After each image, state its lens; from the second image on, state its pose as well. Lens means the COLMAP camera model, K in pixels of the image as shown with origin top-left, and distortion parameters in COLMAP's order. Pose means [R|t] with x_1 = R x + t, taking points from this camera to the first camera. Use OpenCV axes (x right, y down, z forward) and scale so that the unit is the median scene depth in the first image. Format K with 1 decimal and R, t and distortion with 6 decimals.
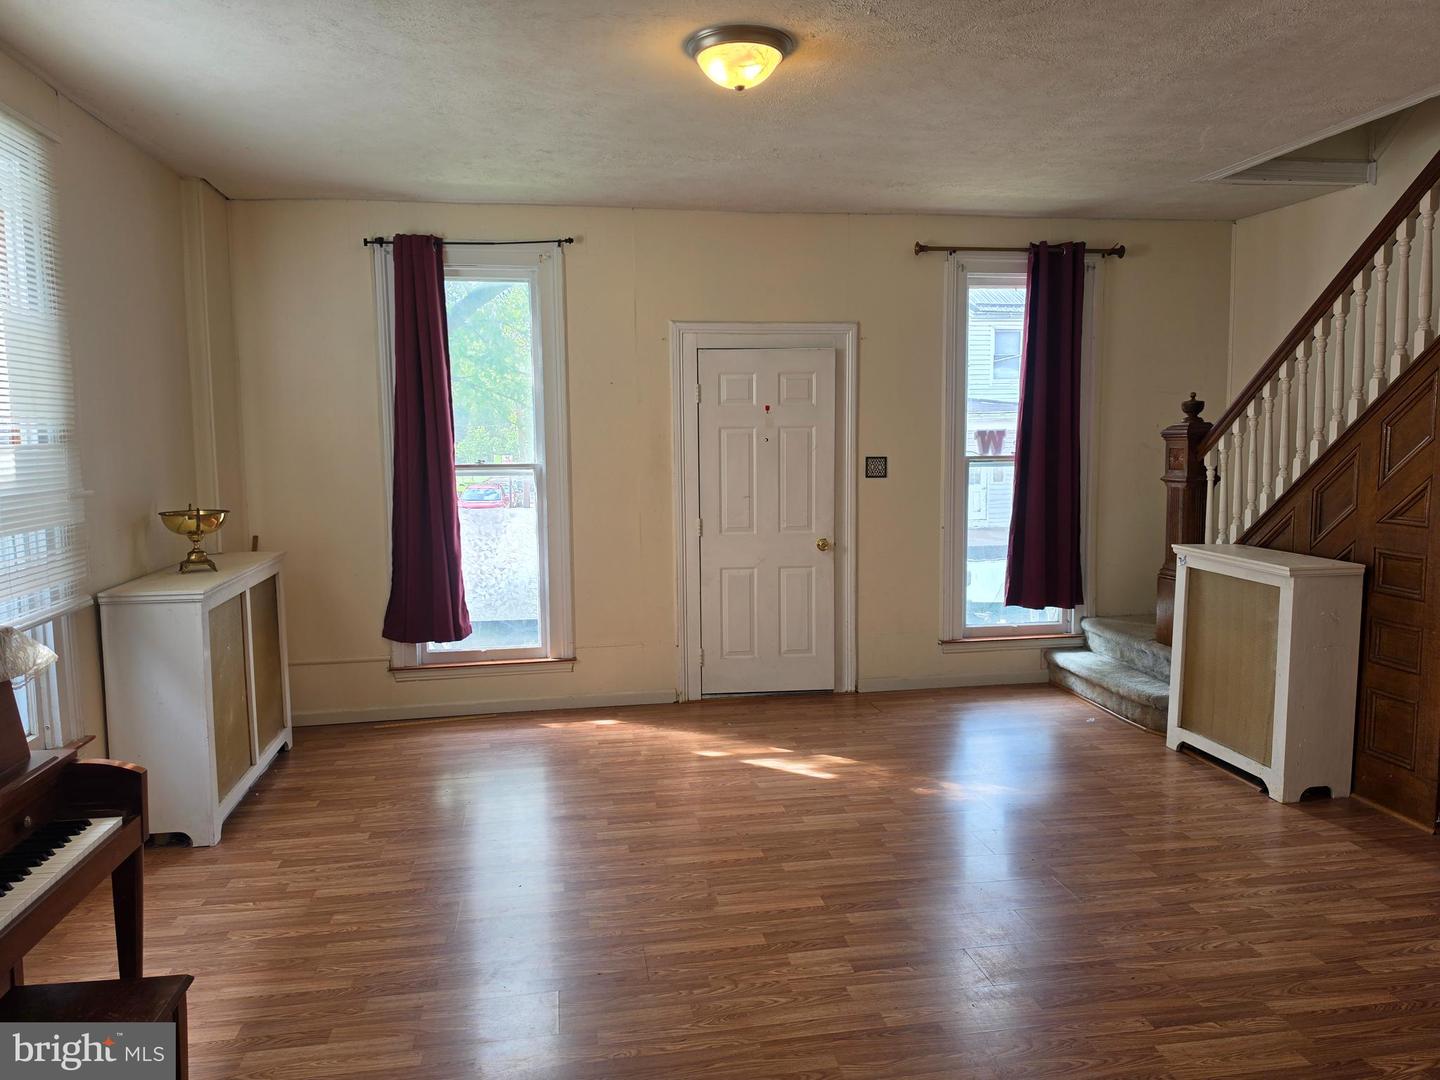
lens RADIAL K [[992.0, 0, 715.8], [0, 992.0, 545.6], [0, 0, 1]] dist [0.104767, -0.179932]
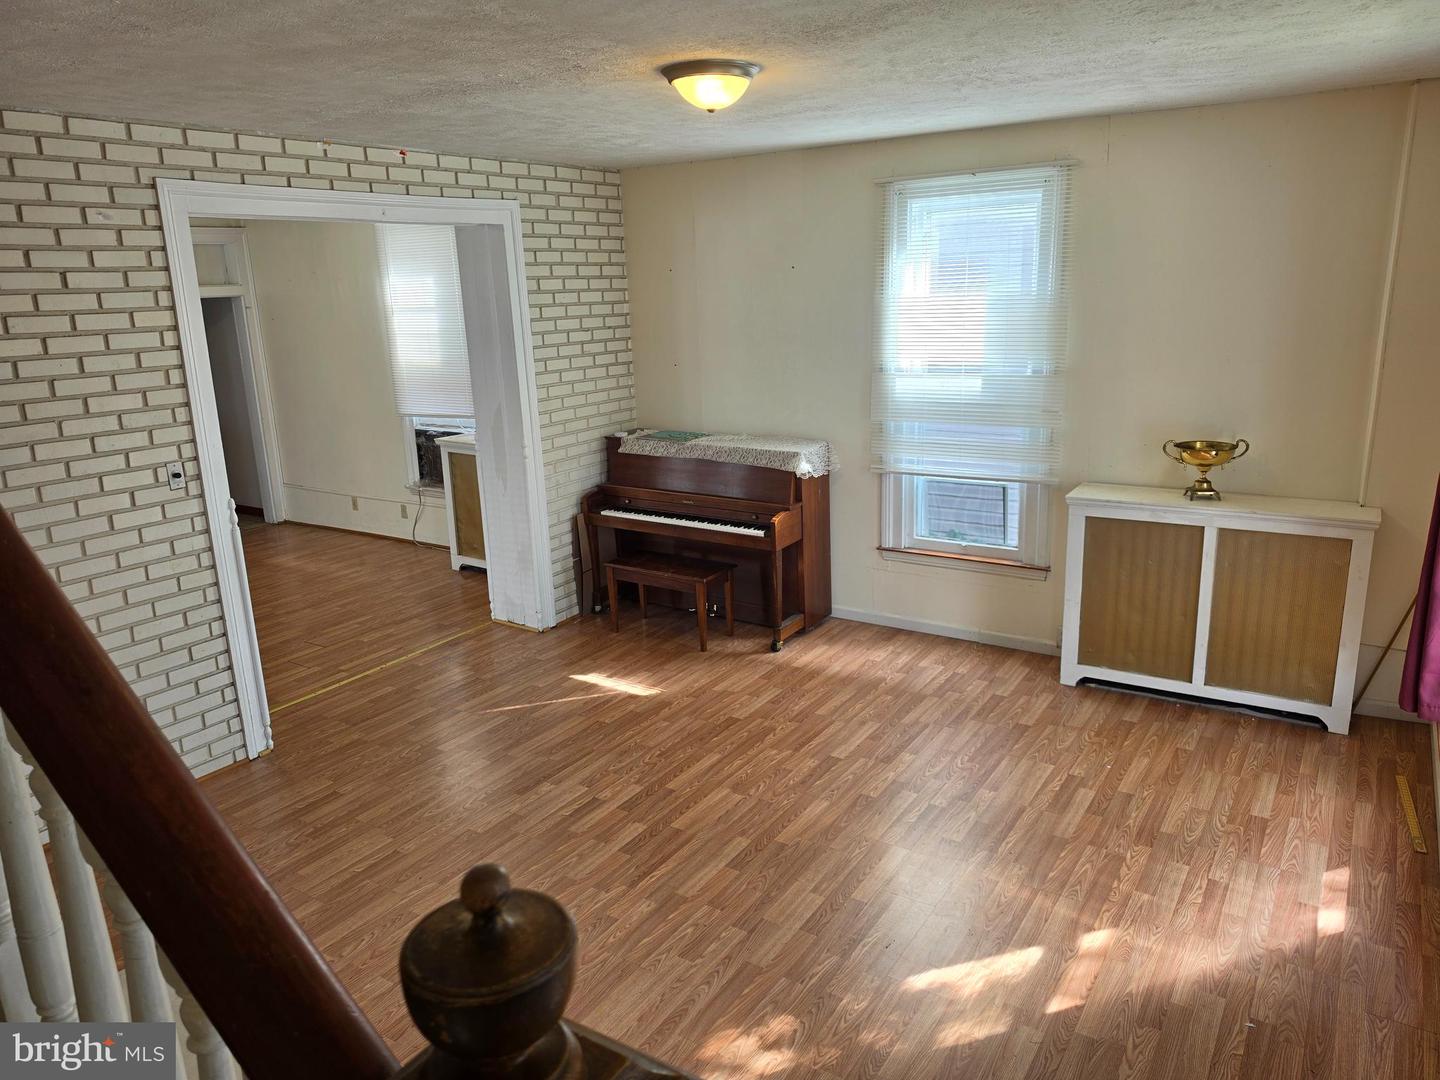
lens RADIAL K [[992.0, 0, 715.8], [0, 992.0, 545.6], [0, 0, 1]] dist [0.104767, -0.179932]
pose [[-0.680243, 0.220986, -0.698881, 0.515946], [-0.041604, 0.940293, 0.337815, -0.223667], [0.731805, 0.258872, -0.630434, 1.060179]]
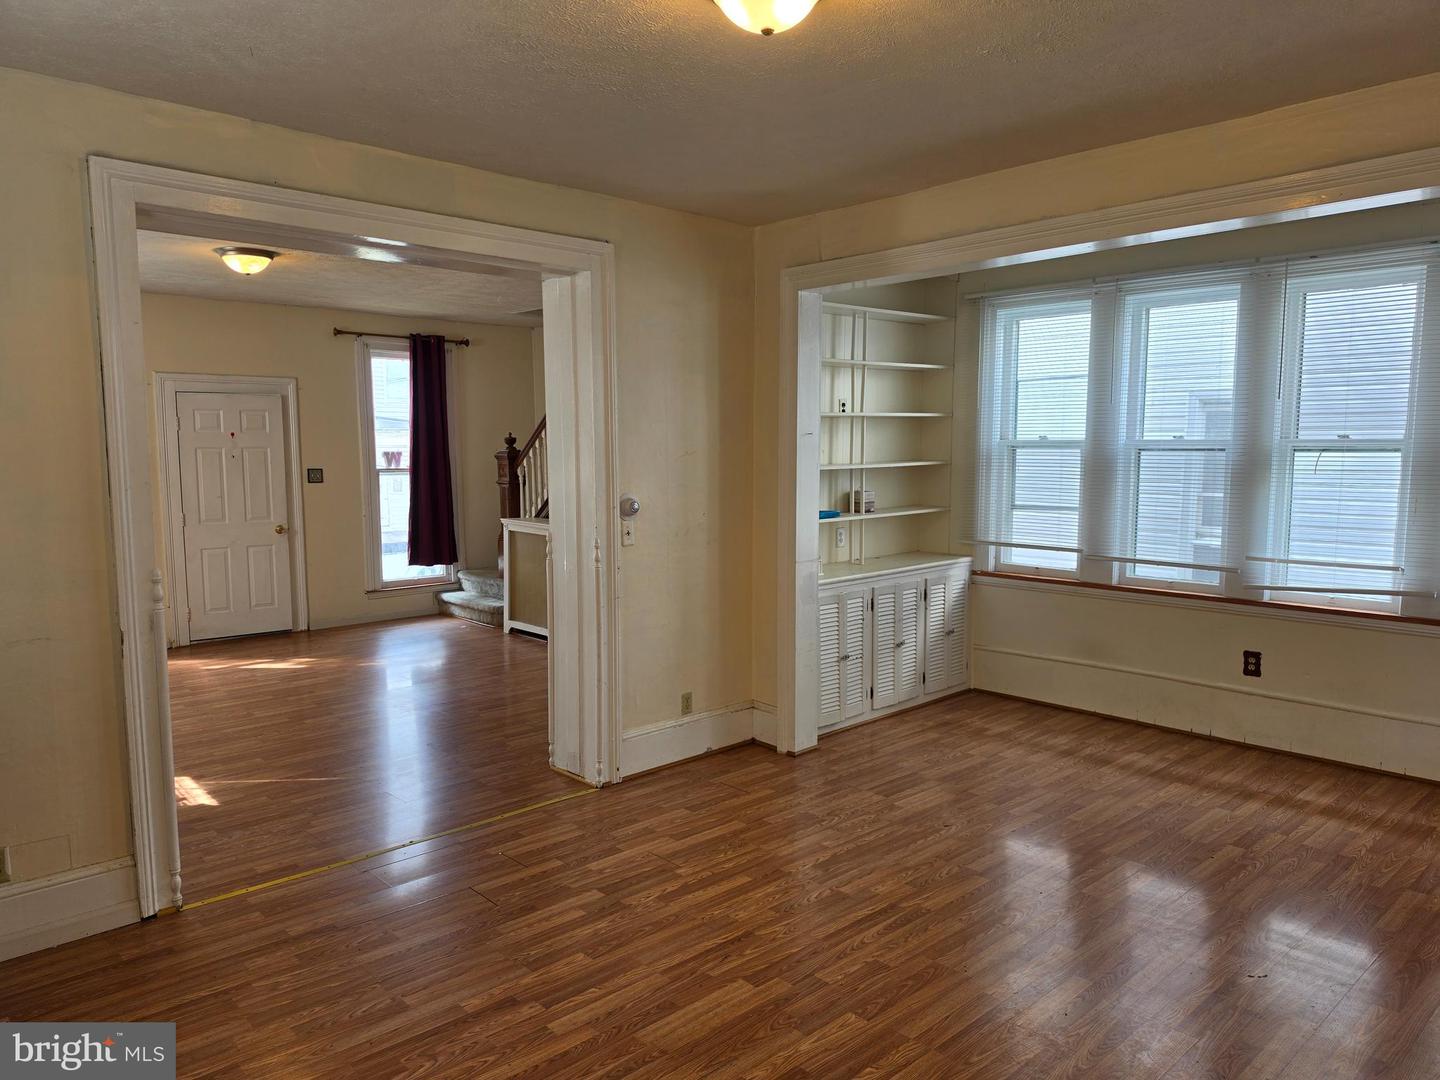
lens RADIAL K [[992.0, 0, 715.8], [0, 992.0, 545.6], [0, 0, 1]] dist [0.104767, -0.179932]
pose [[0.835551, -0.045851, 0.547497, -0.179385], [0.052744, 0.998603, 0.003136, 0.056292], [-0.546876, 0.026257, 0.836802, -0.625969]]
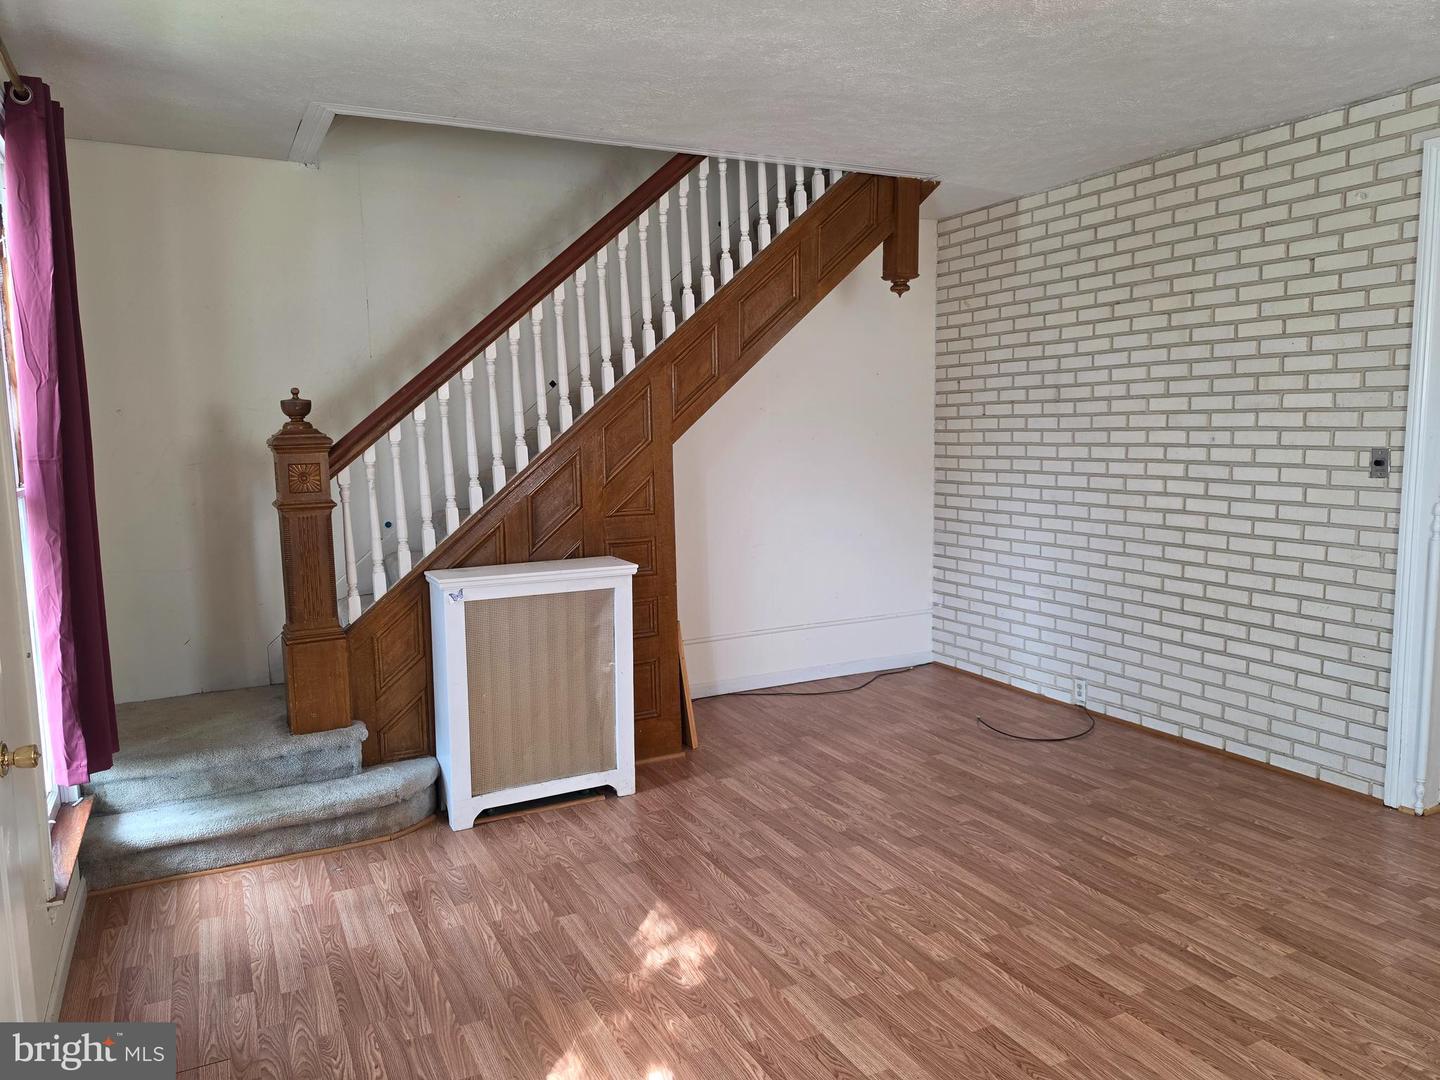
lens RADIAL K [[992.0, 0, 715.8], [0, 992.0, 545.6], [0, 0, 1]] dist [0.104767, -0.179932]
pose [[-0.299051, -0.096023, 0.949394, -0.320056], [0.131749, 0.981241, 0.140744, -0.098761], [-0.945098, 0.167171, -0.280790, 0.913326]]
